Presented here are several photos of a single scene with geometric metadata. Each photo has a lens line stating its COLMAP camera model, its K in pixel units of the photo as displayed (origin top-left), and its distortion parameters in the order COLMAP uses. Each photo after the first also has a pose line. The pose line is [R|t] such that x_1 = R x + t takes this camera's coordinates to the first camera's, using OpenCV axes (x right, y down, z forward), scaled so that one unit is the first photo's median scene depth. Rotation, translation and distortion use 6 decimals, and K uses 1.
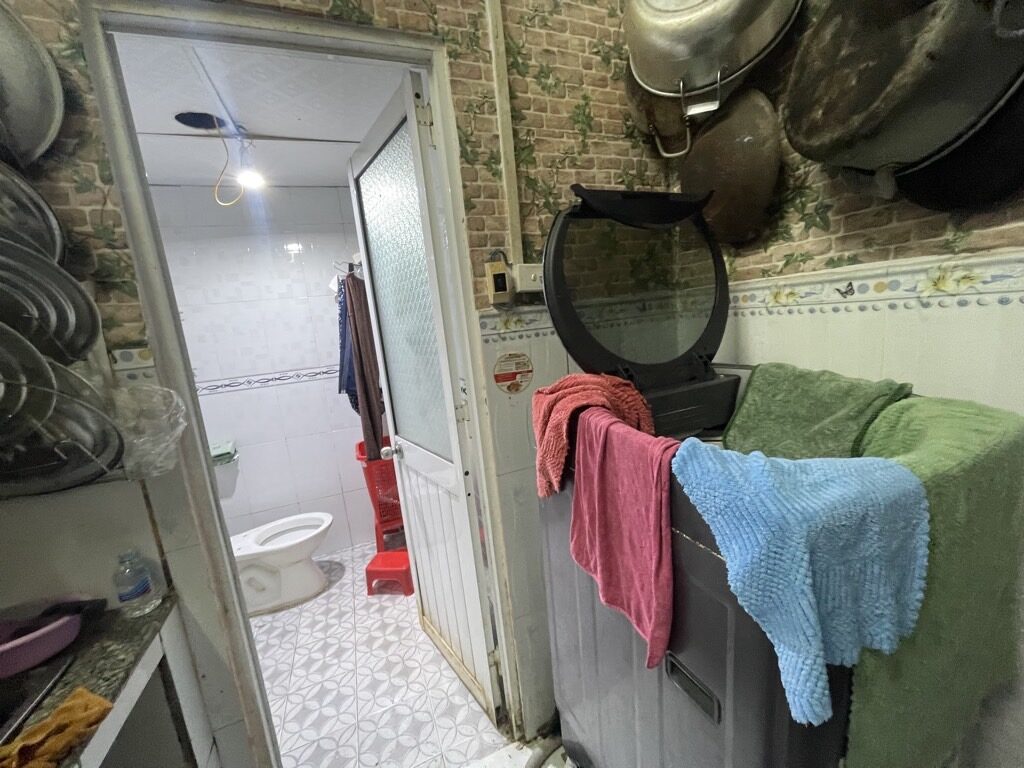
lens RADIAL K [[413.3, 0, 512.4], [0, 413.3, 386.6], [0, 0, 1]] dist [0.001174, -0.000011]
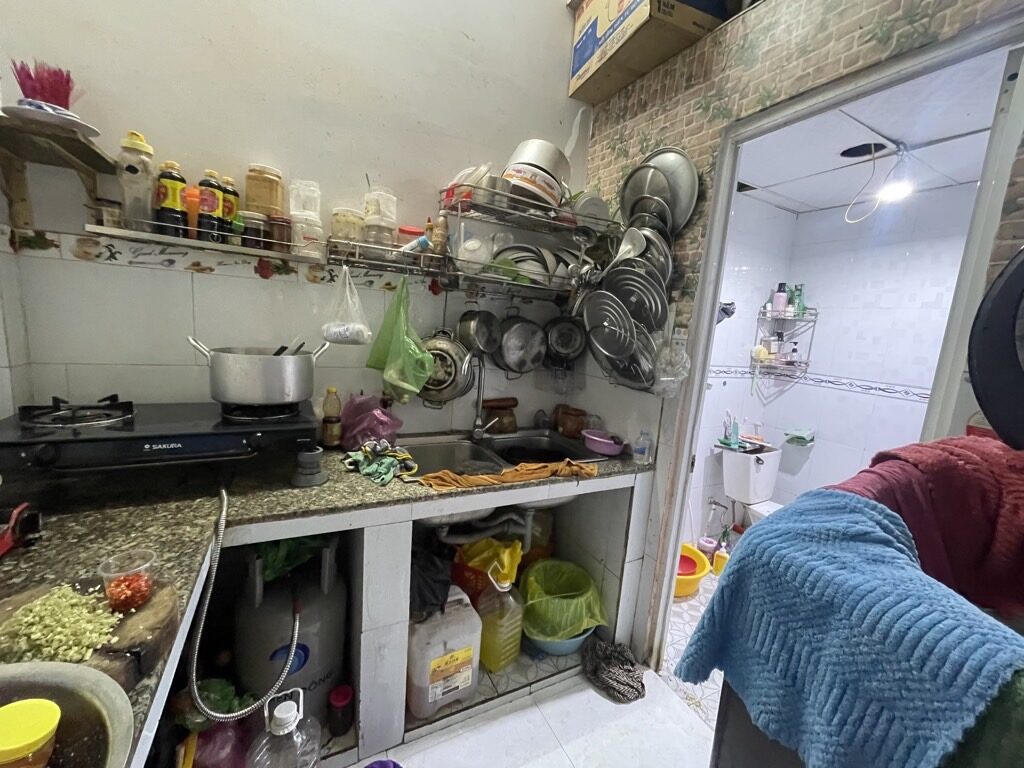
lens RADIAL K [[413.3, 0, 512.4], [0, 413.3, 386.6], [0, 0, 1]] dist [0.001174, -0.000011]
pose [[0.091496, 0.258837, -0.961578, 0.811380], [-0.255363, 0.939437, 0.228579, -0.074963], [0.962506, 0.224637, 0.152052, 0.067895]]
